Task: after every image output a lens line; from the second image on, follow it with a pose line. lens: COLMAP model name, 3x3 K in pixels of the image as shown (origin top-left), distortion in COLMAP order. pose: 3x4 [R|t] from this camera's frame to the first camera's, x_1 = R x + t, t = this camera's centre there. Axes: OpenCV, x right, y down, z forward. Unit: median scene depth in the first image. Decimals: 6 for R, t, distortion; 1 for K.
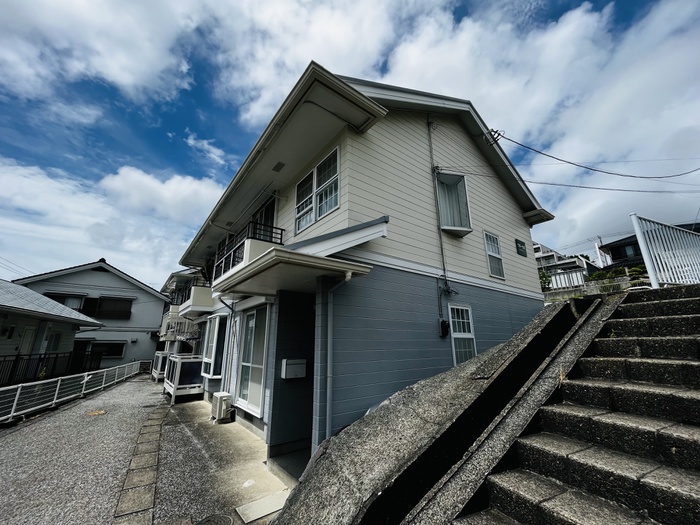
lens RADIAL K [[285.0, 0, 350.4], [0, 285.0, 262.3], [0, 0, 1]] dist [-0.003233, -0.000120]
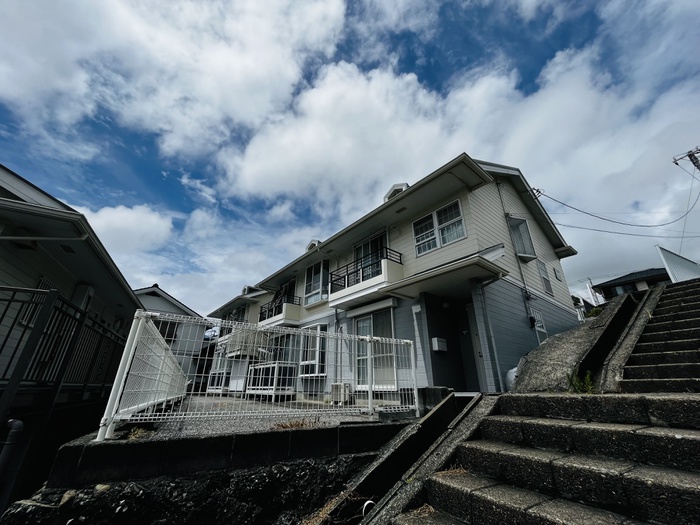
lens RADIAL K [[285.0, 0, 347.9], [0, 285.0, 262.9], [0, 0, 1]] dist [-0.003233, -0.000120]
pose [[0.999156, 0.025589, 0.032122, -0.542981], [-0.020958, 0.990345, -0.137033, 0.125340], [-0.035319, 0.136244, 0.990046, -0.357777]]
